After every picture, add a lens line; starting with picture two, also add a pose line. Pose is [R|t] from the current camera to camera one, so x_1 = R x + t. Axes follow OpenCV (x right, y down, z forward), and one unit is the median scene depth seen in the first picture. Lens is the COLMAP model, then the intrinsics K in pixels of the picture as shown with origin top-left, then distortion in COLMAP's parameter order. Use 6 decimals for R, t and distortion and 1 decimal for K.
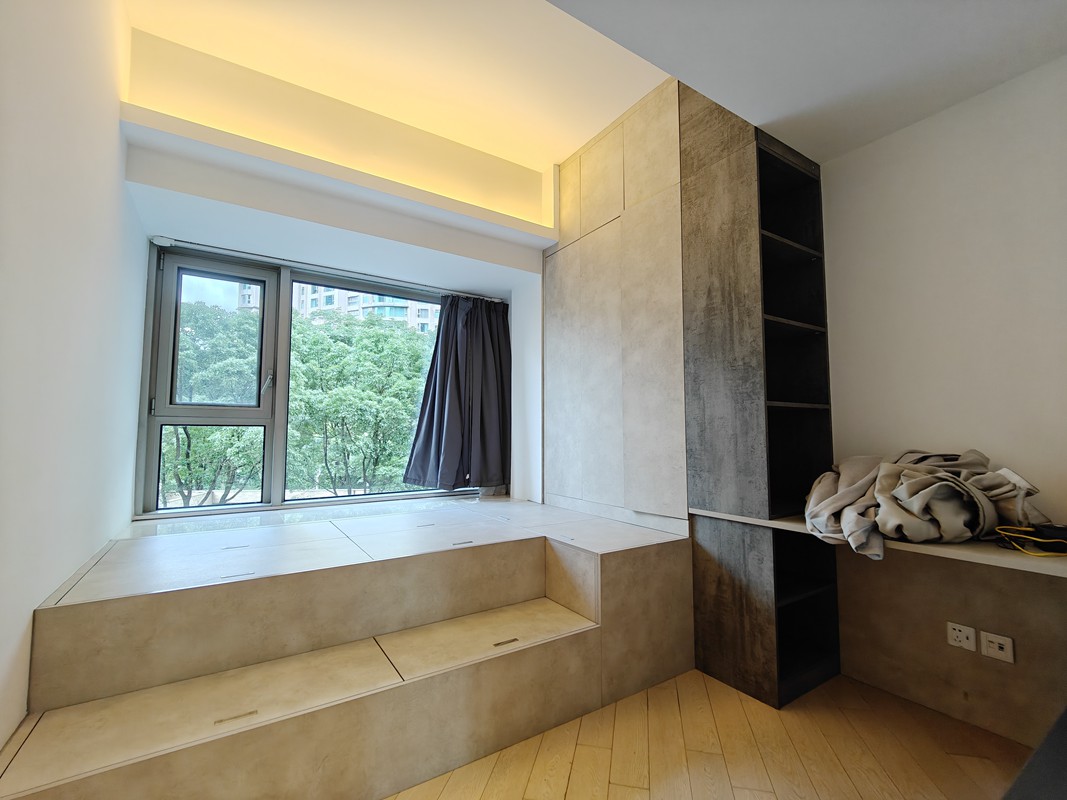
lens RADIAL K [[471.4, 0, 533.0], [0, 471.4, 399.6], [0, 0, 1]] dist [0.012478, -0.001886]
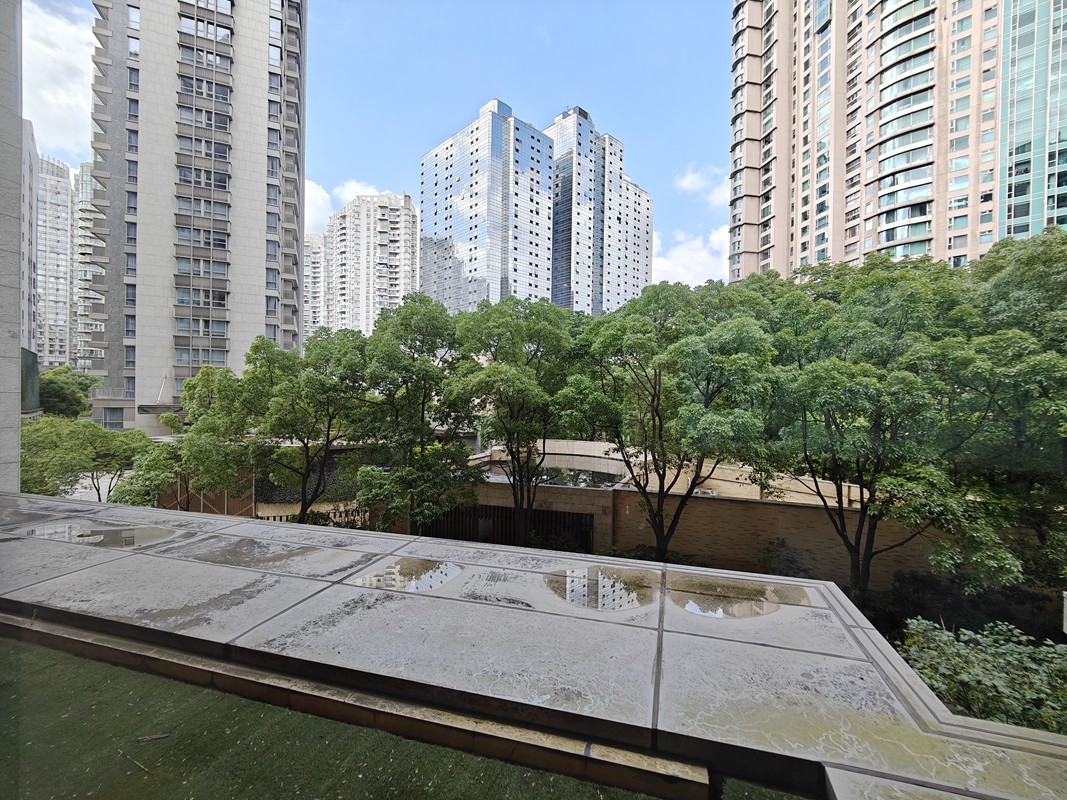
lens RADIAL K [[471.4, 0, 538.9], [0, 471.4, 402.3], [0, 0, 1]] dist [0.012478, -0.001886]
pose [[0.582108, 0.016431, -0.812946, -0.049533], [0.045585, 0.997564, 0.052803, -0.017311], [0.811833, -0.067796, 0.579941, 0.175830]]
